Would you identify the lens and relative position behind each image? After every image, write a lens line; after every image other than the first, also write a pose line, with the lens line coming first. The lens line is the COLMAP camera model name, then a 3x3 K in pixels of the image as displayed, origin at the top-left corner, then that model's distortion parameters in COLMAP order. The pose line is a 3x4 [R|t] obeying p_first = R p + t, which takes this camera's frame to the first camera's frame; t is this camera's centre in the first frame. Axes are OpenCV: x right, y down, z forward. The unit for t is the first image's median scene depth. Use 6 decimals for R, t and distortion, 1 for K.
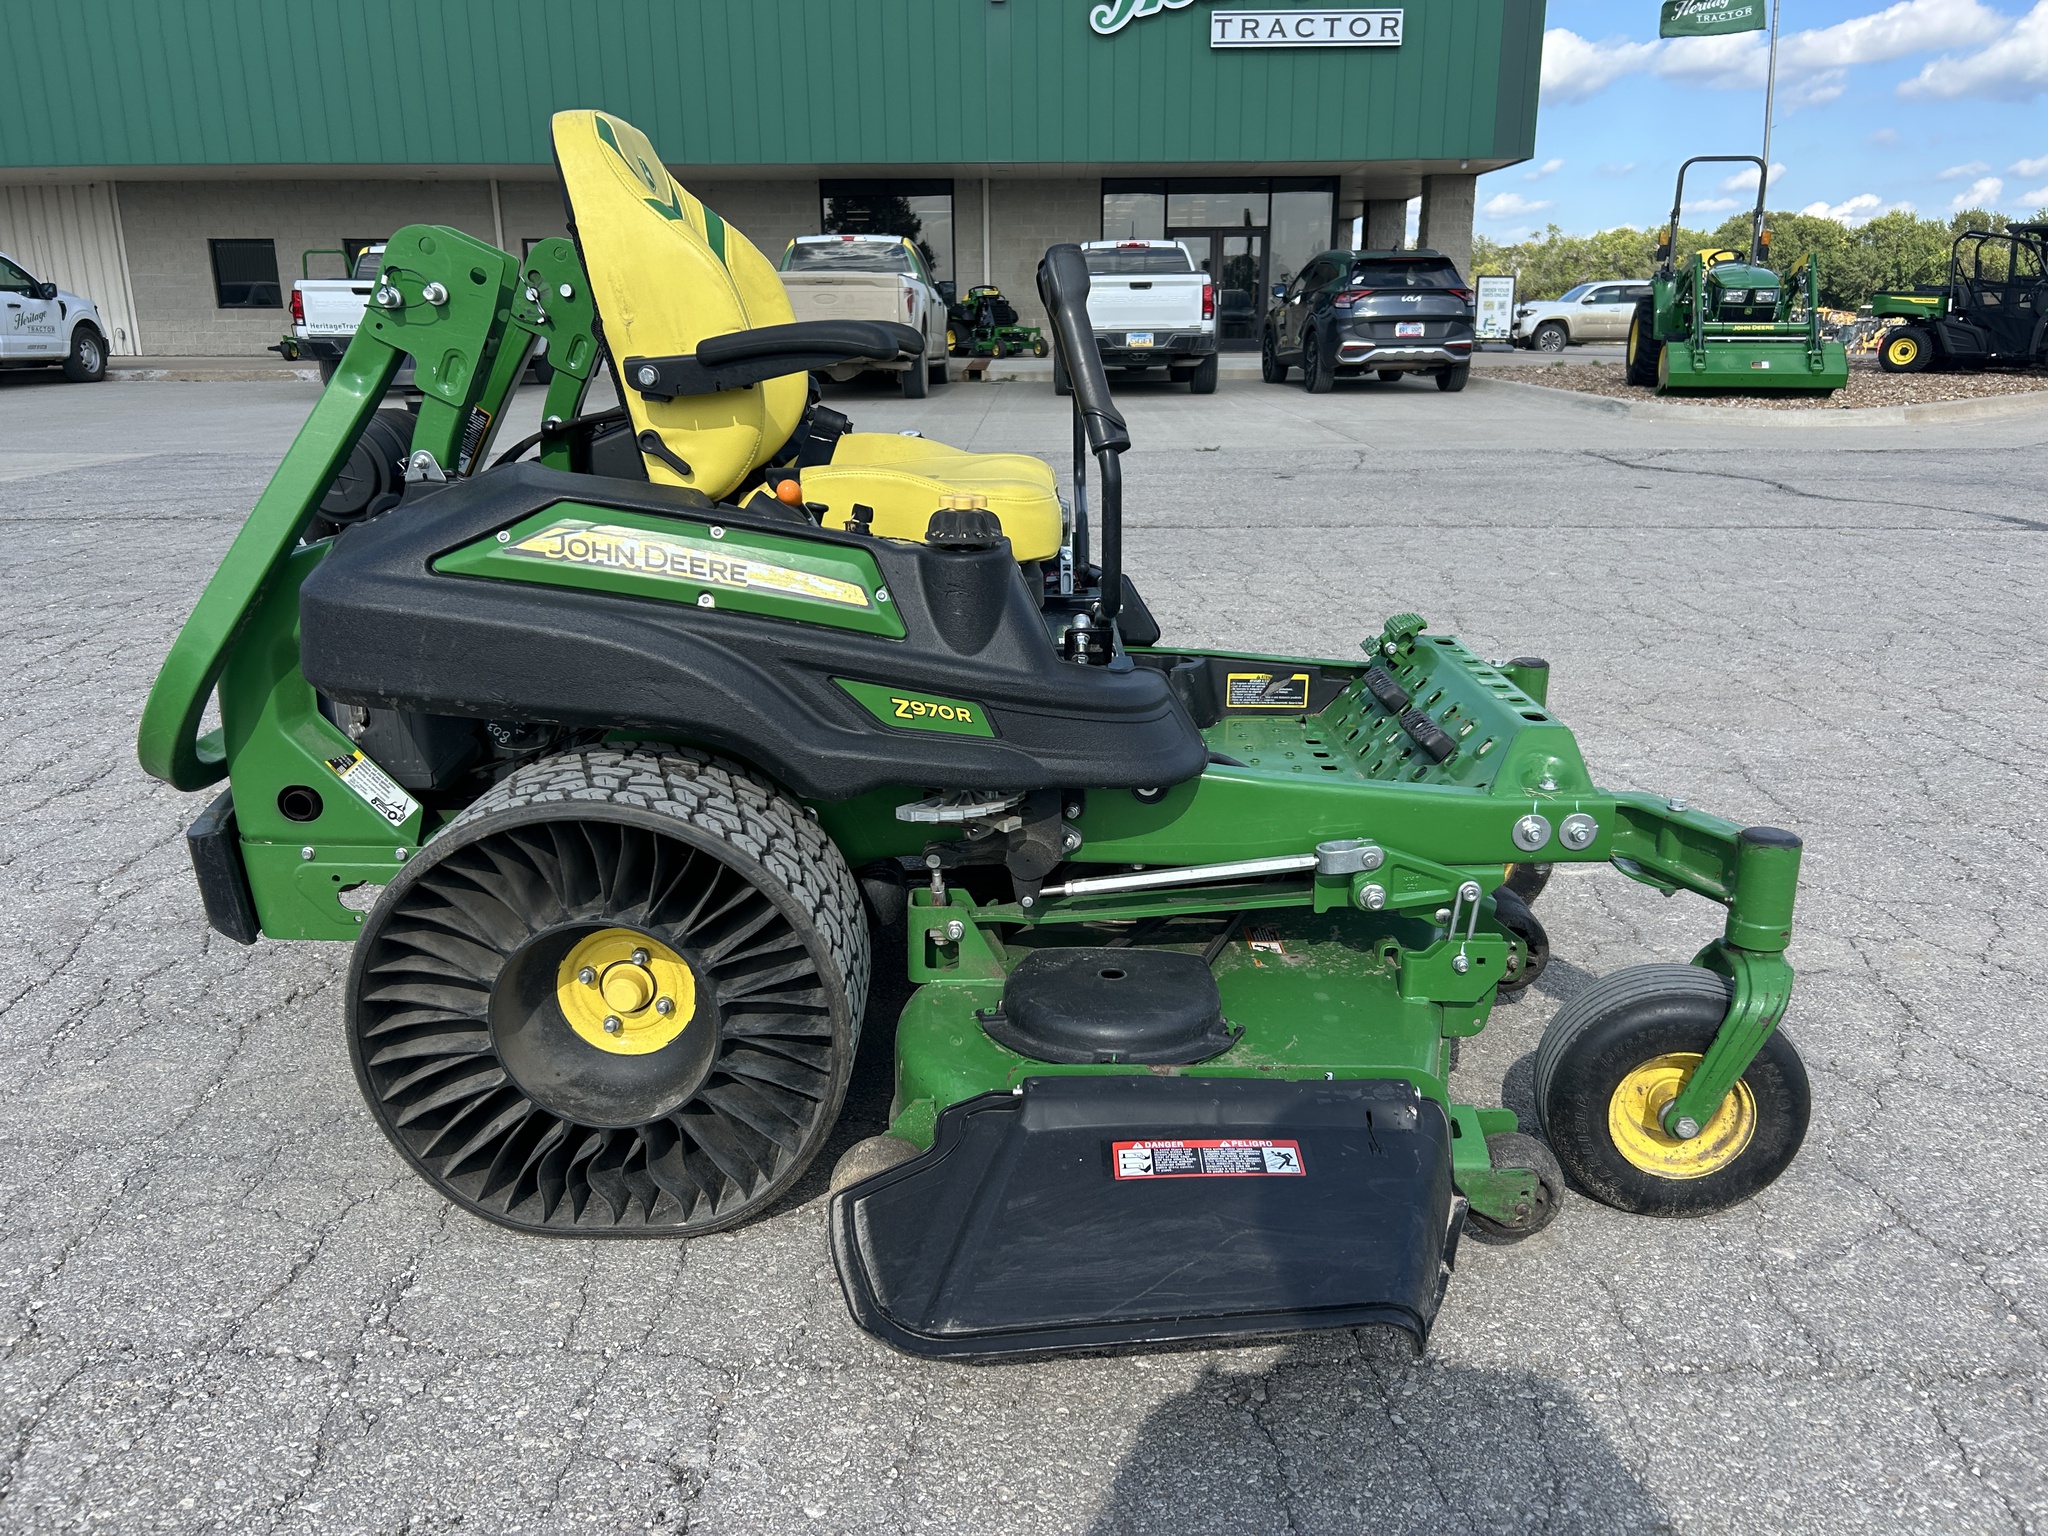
lens RADIAL K [[1554.8, 0, 1053.1], [0, 1554.8, 763.2], [0, 0, 1]] dist [0.052339, -0.057600]
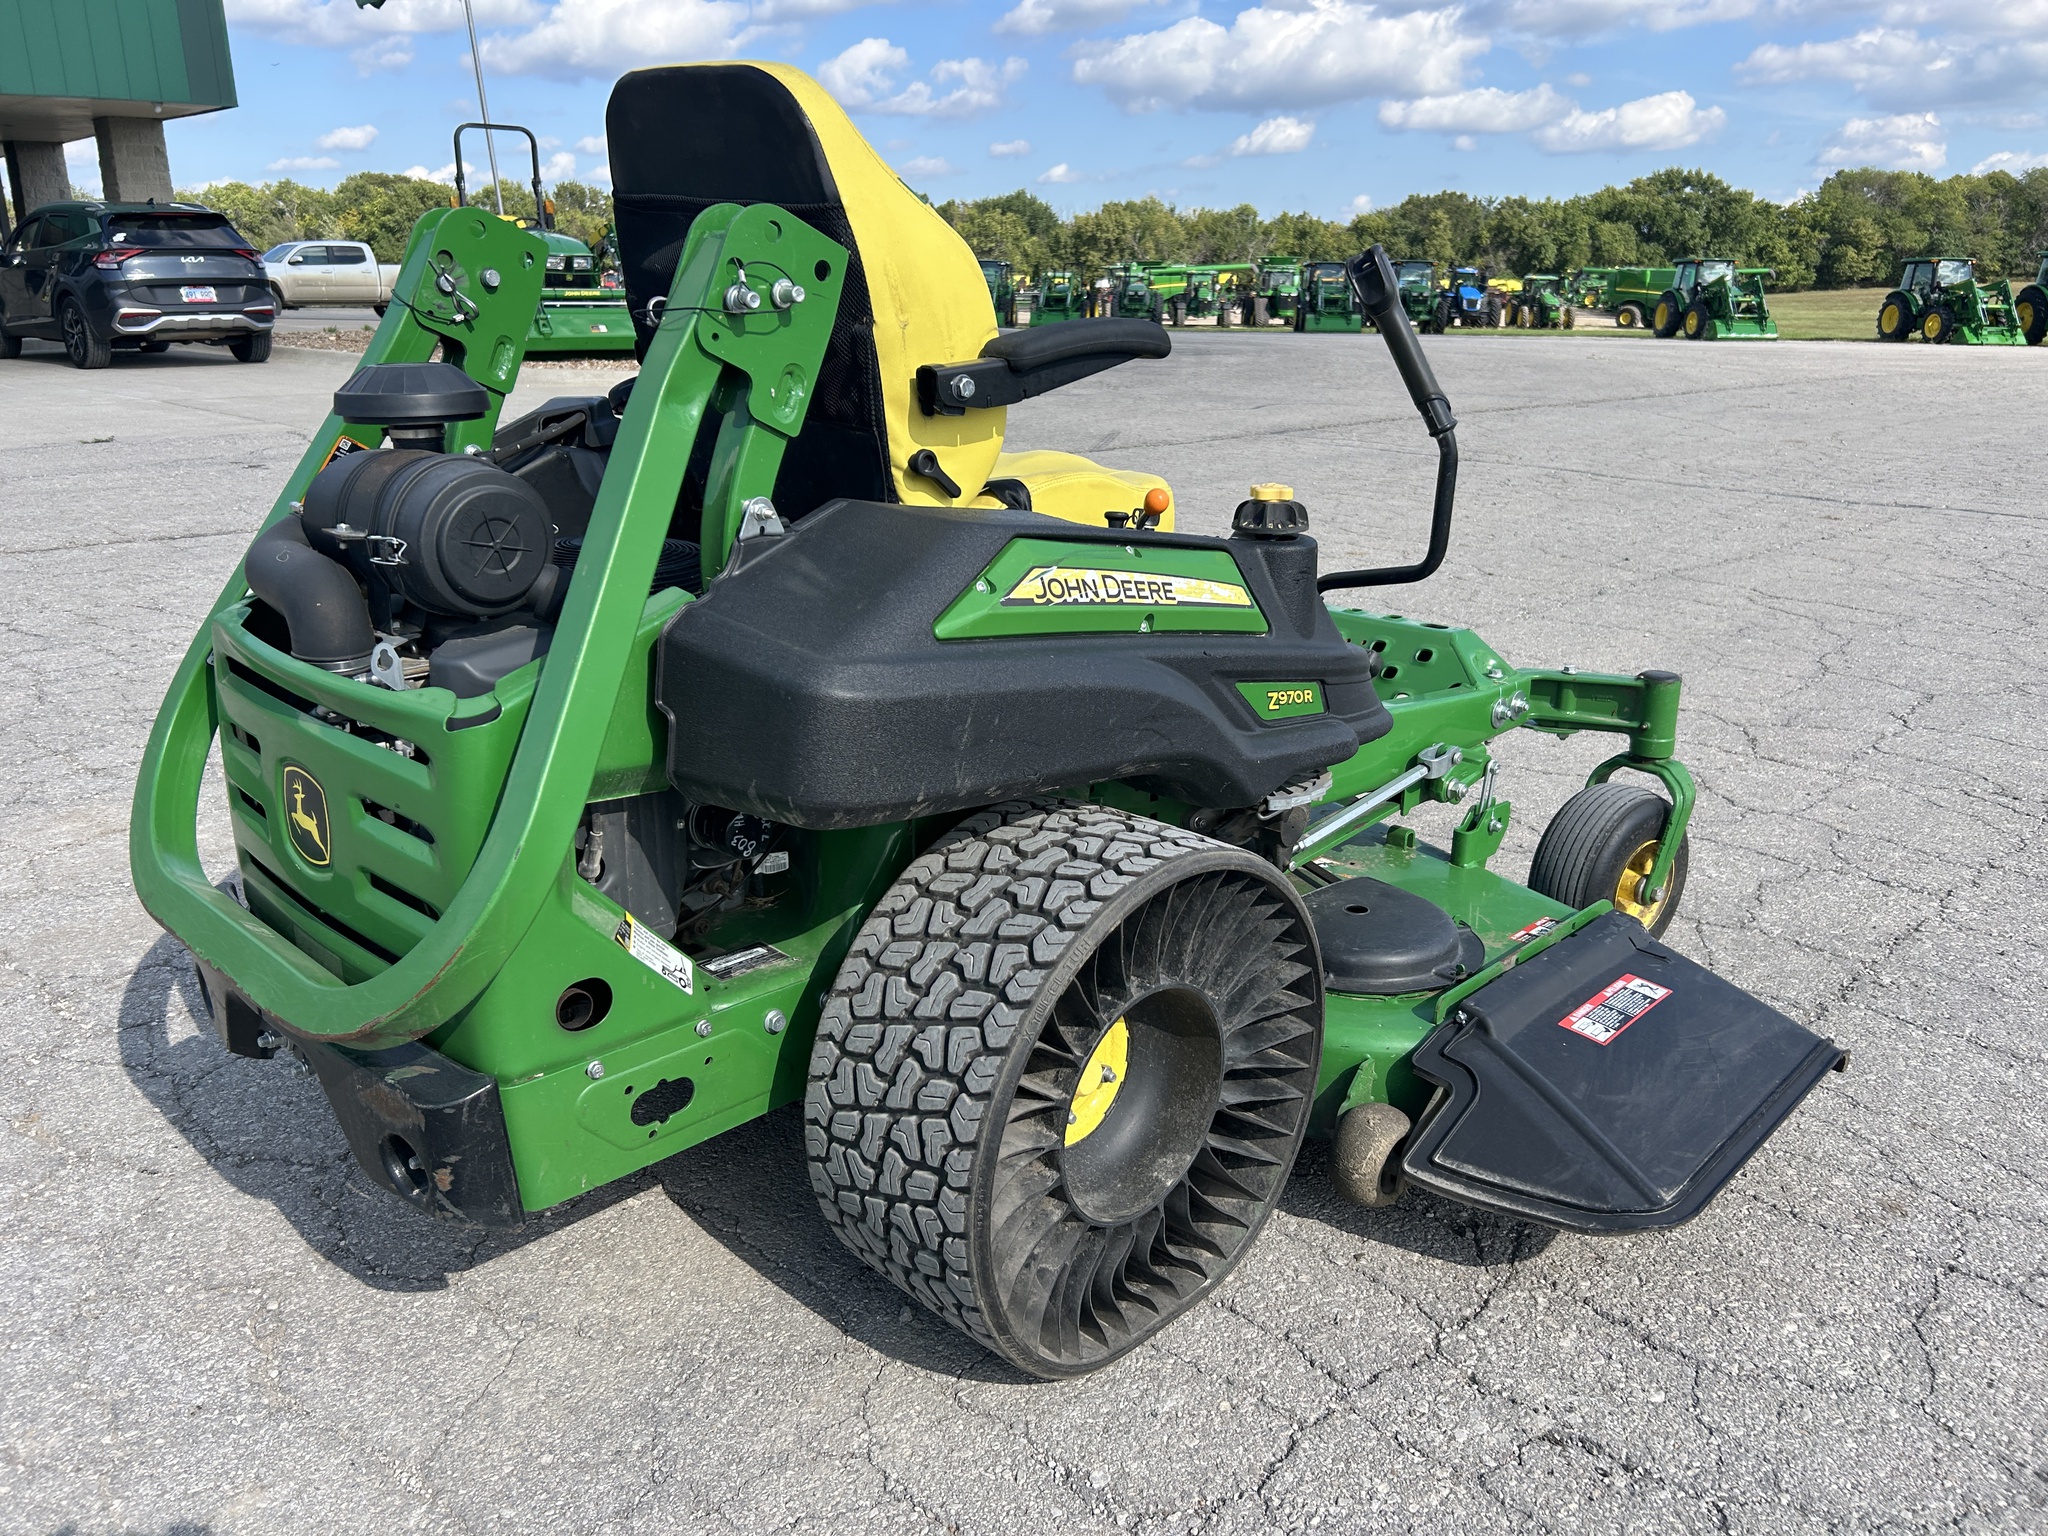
lens RADIAL K [[1554.8, 0, 1029.2], [0, 1554.8, 757.6], [0, 0, 1]] dist [0.052339, -0.057600]
pose [[0.699821, -0.209772, 0.682822, -0.106550], [0.196198, 0.975591, 0.098633, -0.015339], [-0.686845, 0.064943, 0.723896, 0.044229]]
